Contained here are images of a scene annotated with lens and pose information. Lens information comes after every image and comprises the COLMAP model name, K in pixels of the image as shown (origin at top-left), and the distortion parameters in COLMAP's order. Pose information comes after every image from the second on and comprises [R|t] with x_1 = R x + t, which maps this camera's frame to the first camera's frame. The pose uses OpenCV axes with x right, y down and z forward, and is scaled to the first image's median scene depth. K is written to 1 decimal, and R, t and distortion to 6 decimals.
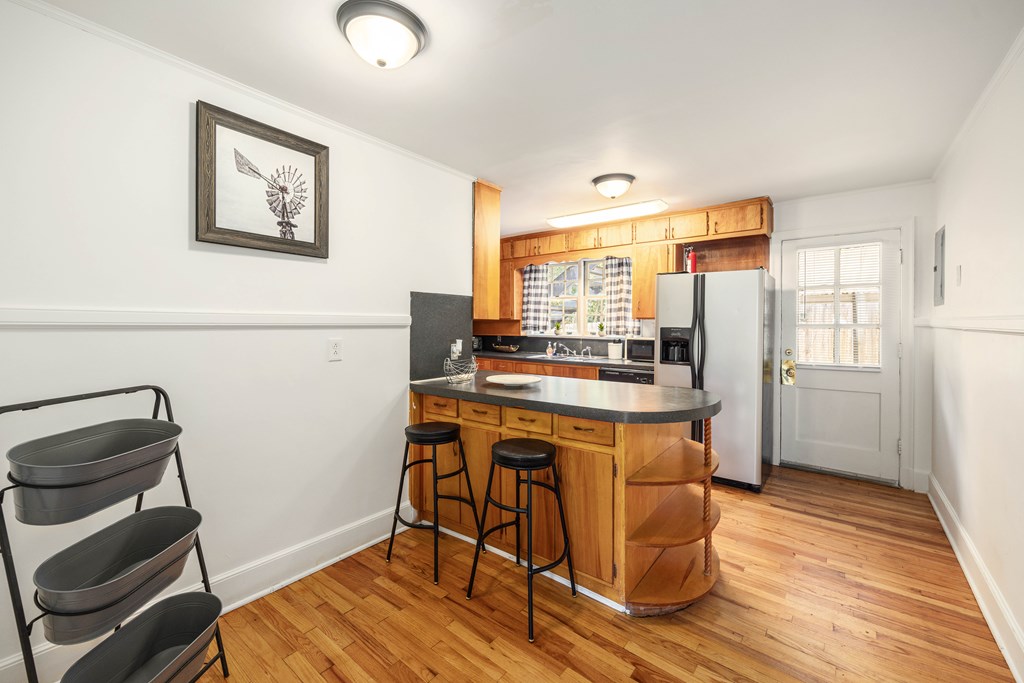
lens RADIAL K [[427.8, 0, 508.8], [0, 427.8, 321.5], [0, 0, 1]] dist [0.001038, 0.000099]
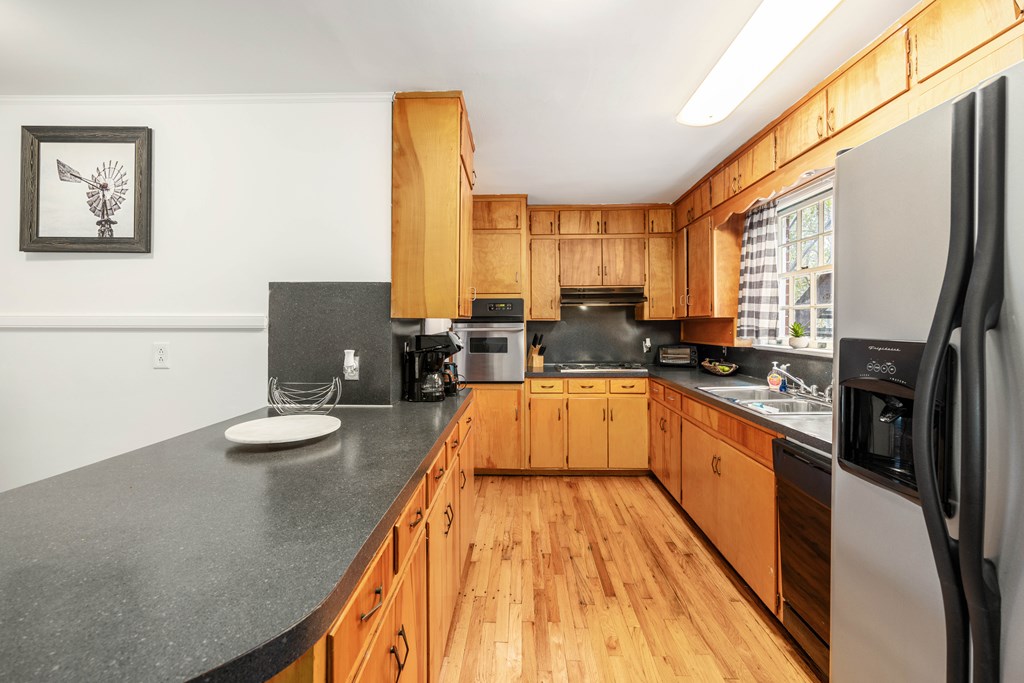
lens RADIAL K [[427.8, 0, 508.8], [0, 427.8, 321.5], [0, 0, 1]] dist [0.001038, 0.000099]
pose [[0.595748, -0.006910, -0.803142, 0.771223], [0.005436, 0.999975, -0.004572, 0.004330], [0.803153, -0.001642, 0.595770, 1.126641]]
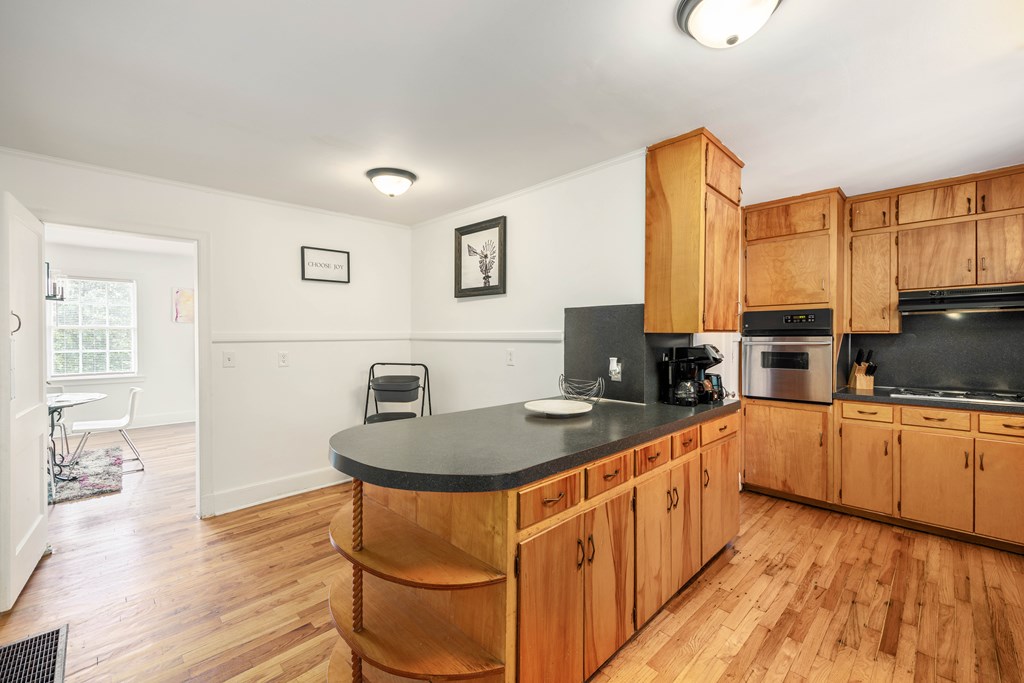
lens RADIAL K [[428.1, 0, 512.0], [0, 428.1, 341.5], [0, 0, 1]] dist [0.003474, 0.000660]
pose [[-0.128536, 0.007660, -0.991675, 1.049381], [0.005002, 0.999962, 0.007075, 0.004157], [0.991692, -0.004051, -0.128569, 1.271337]]
